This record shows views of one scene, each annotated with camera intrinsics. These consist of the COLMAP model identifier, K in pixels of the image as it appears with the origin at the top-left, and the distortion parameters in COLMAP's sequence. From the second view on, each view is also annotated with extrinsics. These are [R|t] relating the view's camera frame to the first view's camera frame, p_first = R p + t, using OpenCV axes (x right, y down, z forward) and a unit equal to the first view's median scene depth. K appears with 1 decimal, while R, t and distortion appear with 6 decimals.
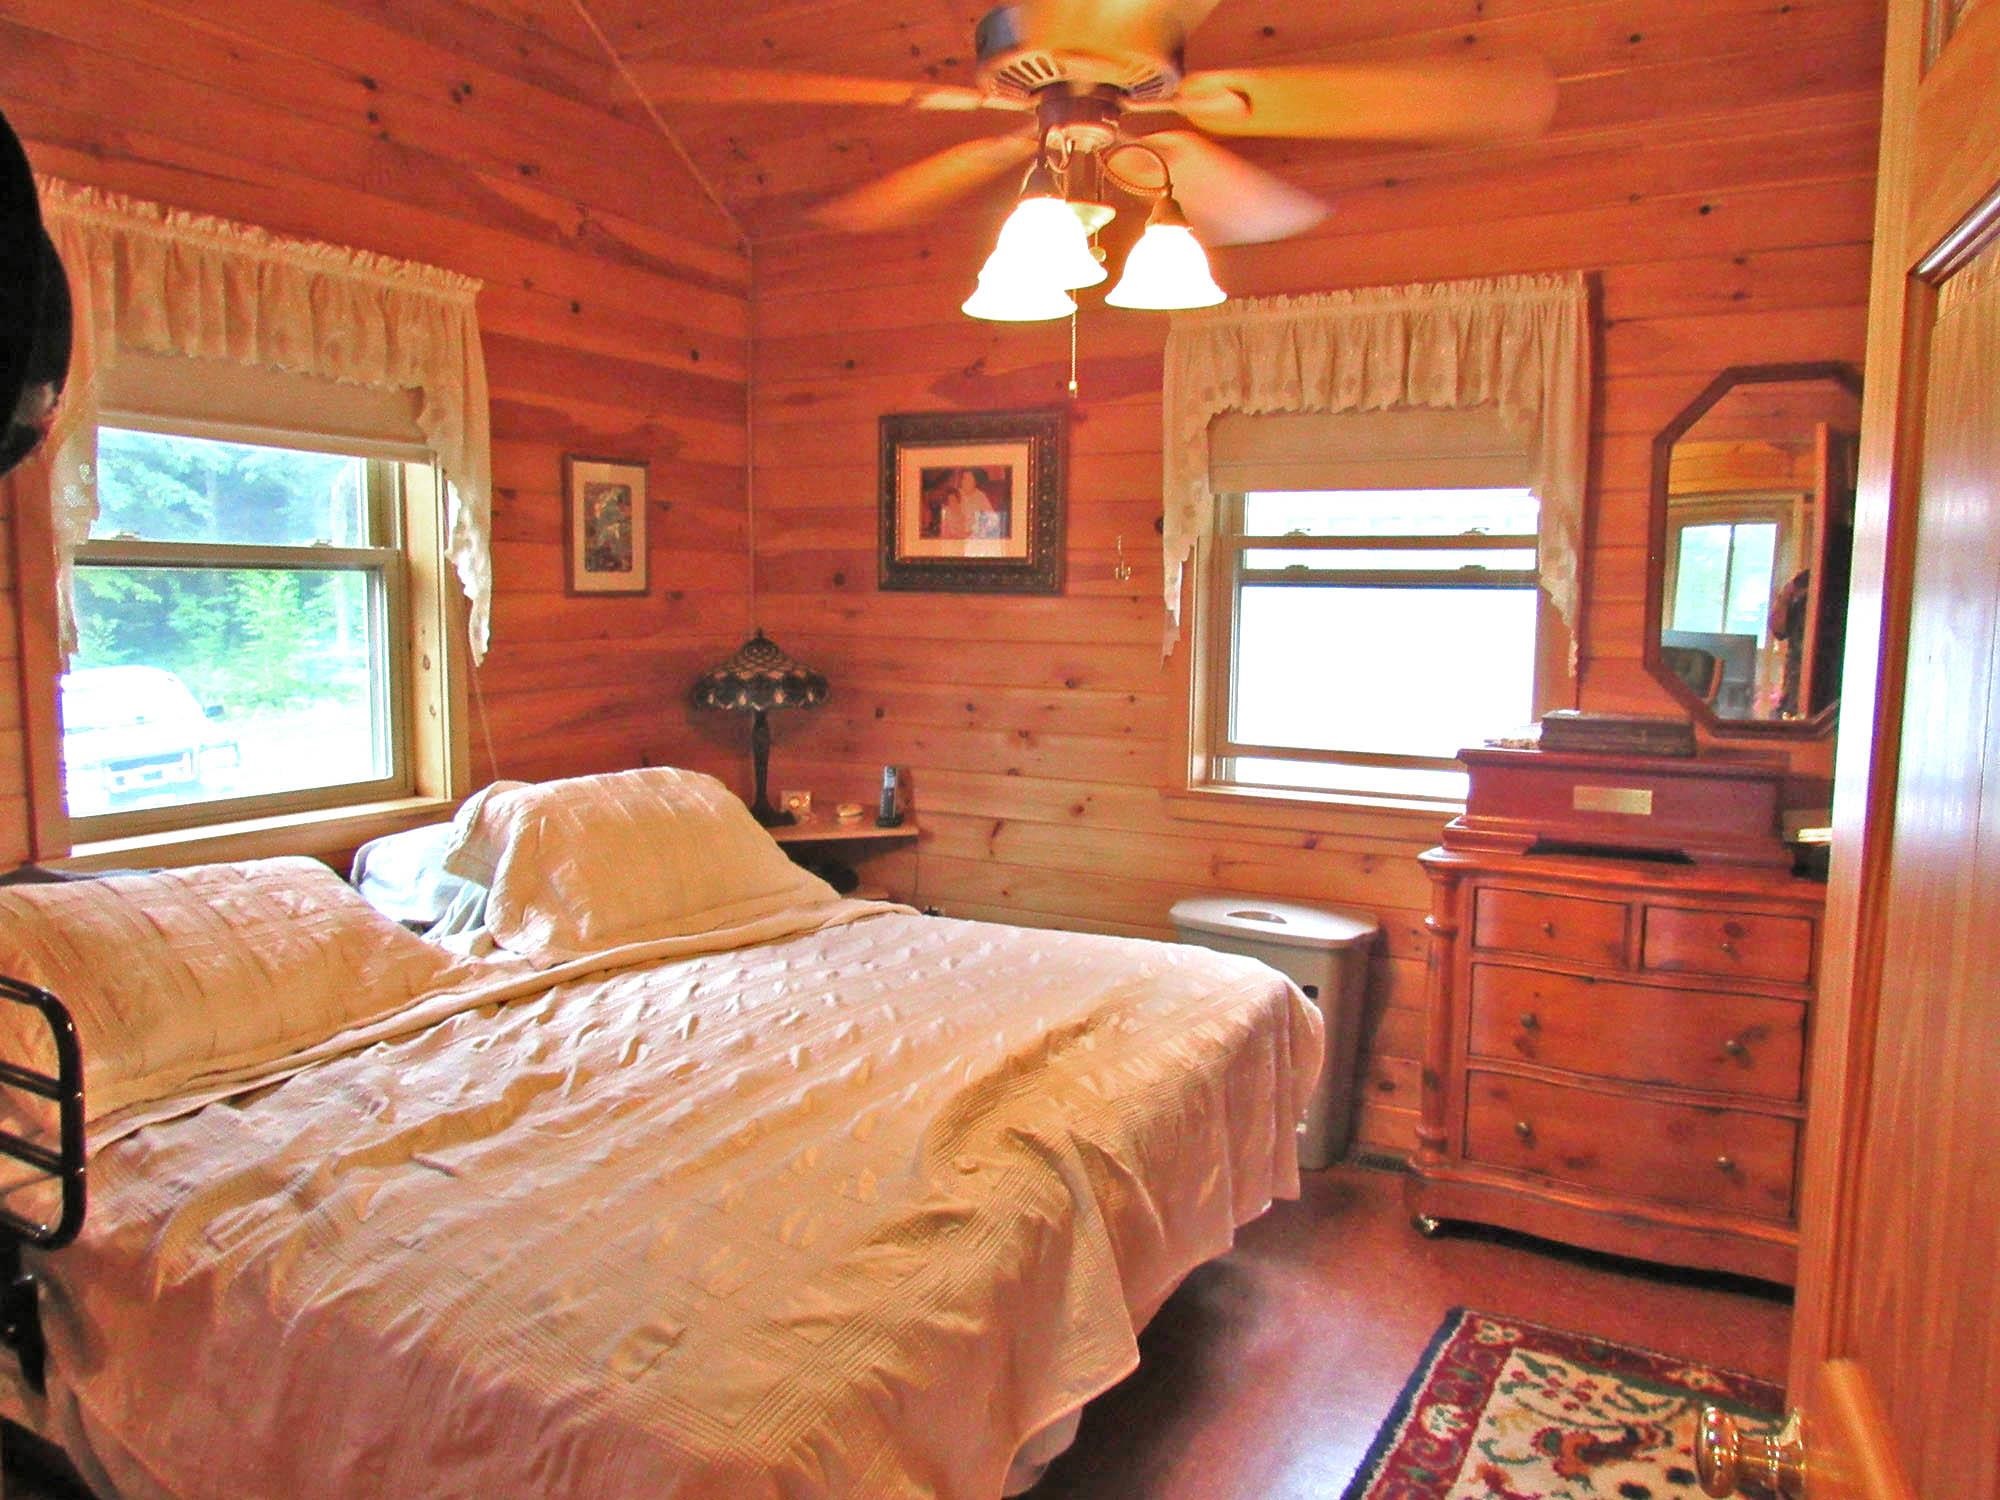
lens RADIAL K [[1433.4, 0, 1000.0], [0, 1433.4, 750.0], [0, 0, 1]] dist [-0.024512, -0.003009]
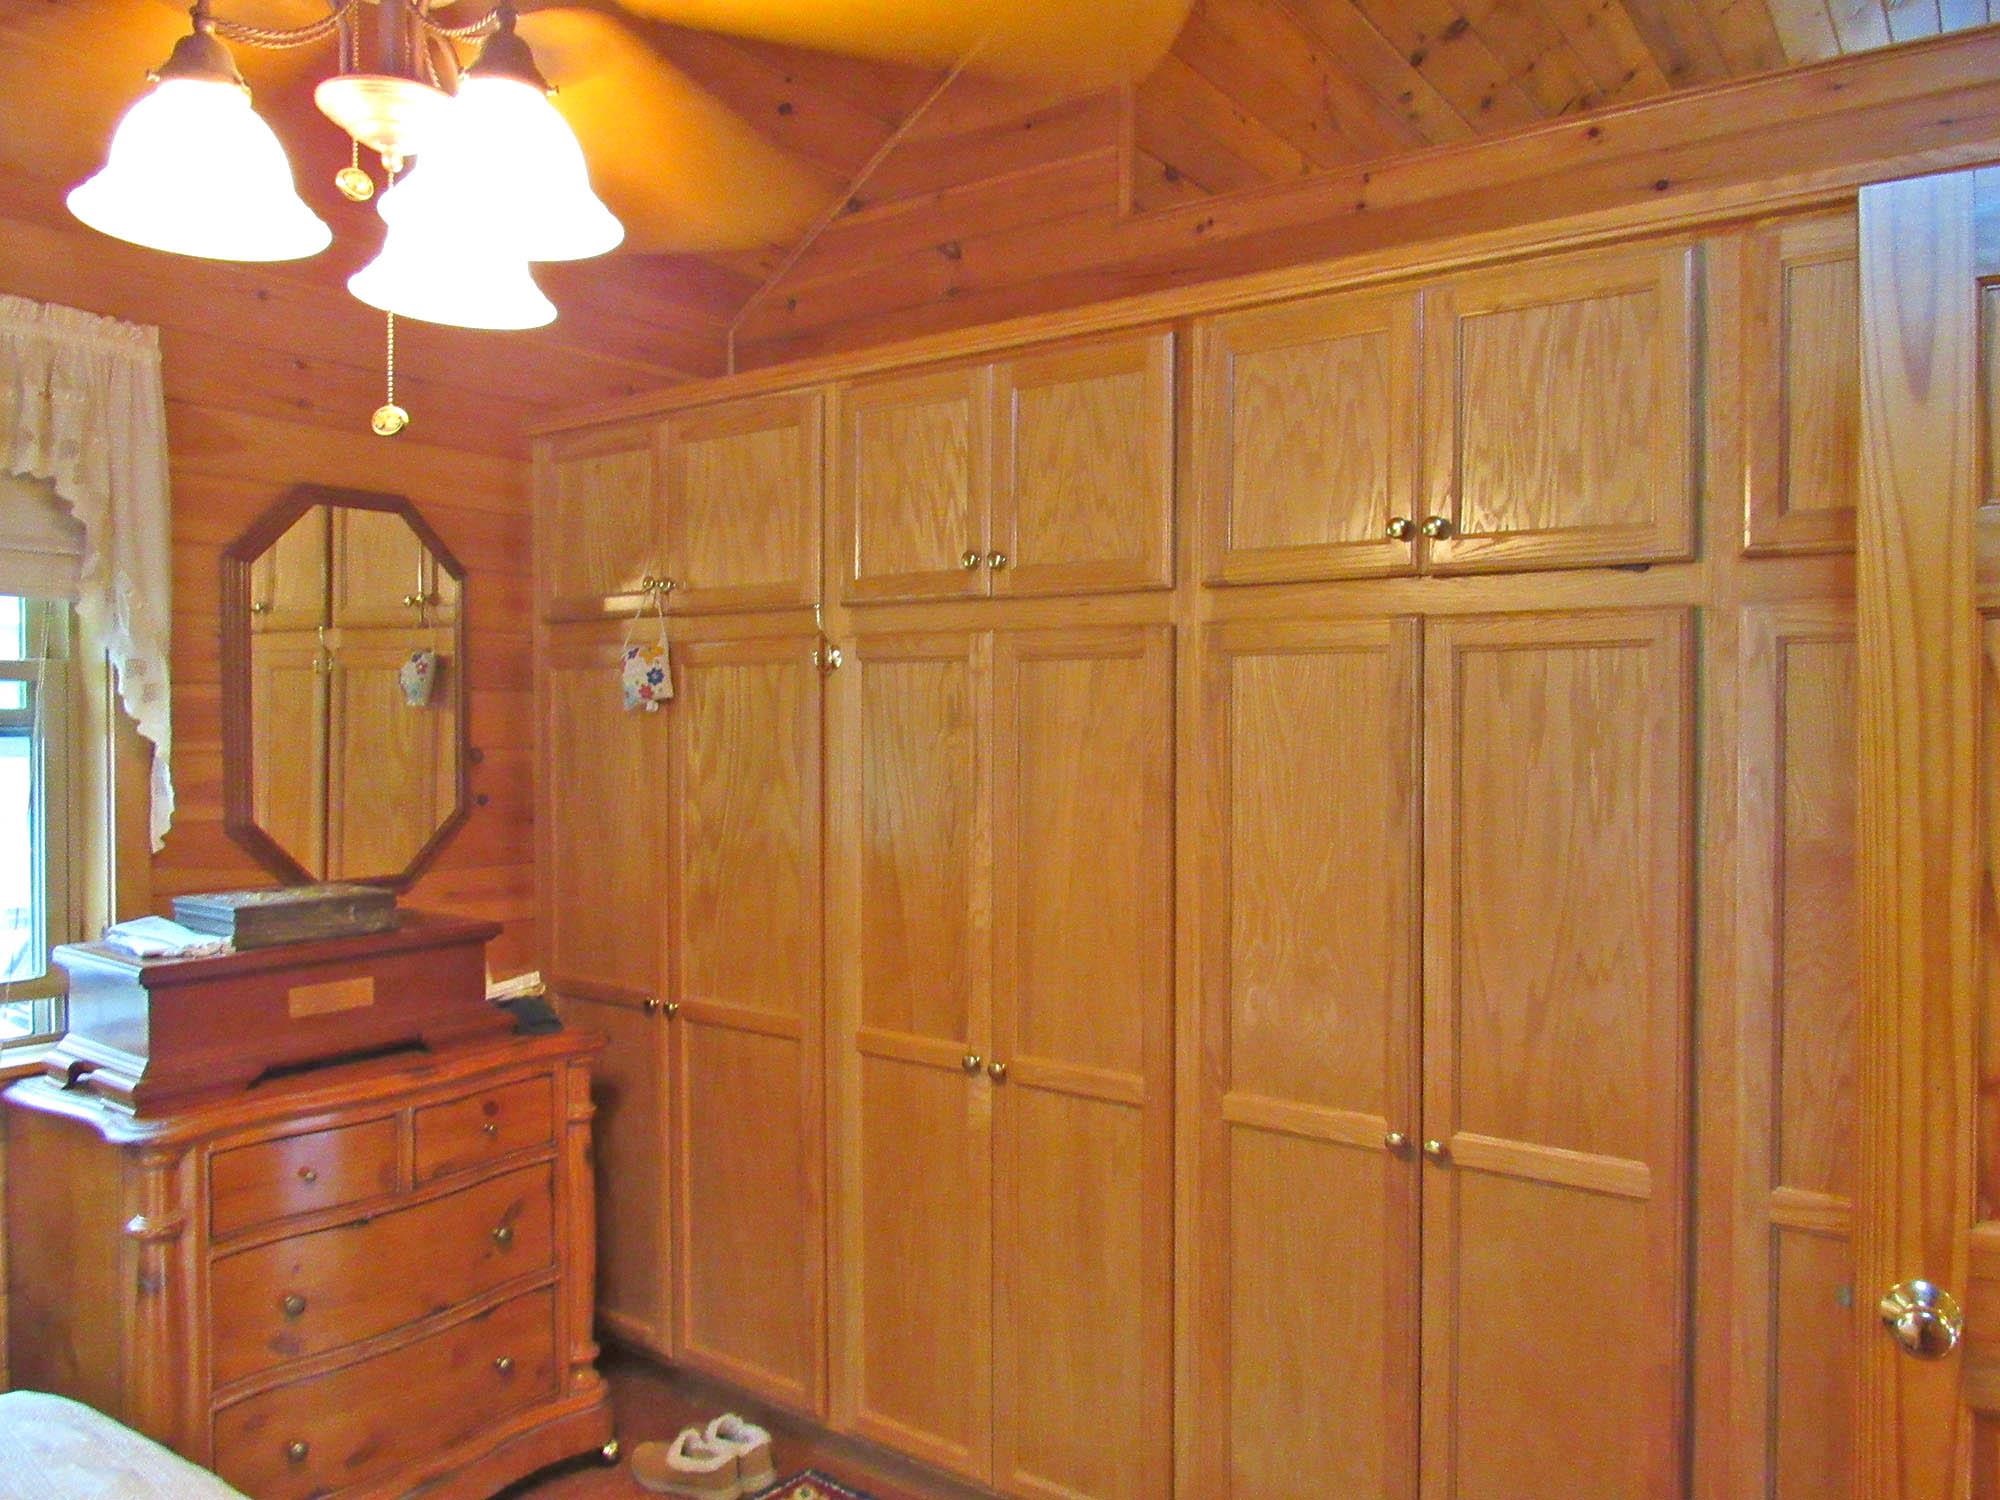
lens RADIAL K [[1433.4, 0, 1000.0], [0, 1433.4, 750.0], [0, 0, 1]] dist [-0.024512, -0.003009]
pose [[0.141159, -0.039346, 0.989205, -0.318632], [0.102675, 0.994403, 0.024901, -0.086758], [-0.984648, 0.098051, 0.144409, 0.492979]]
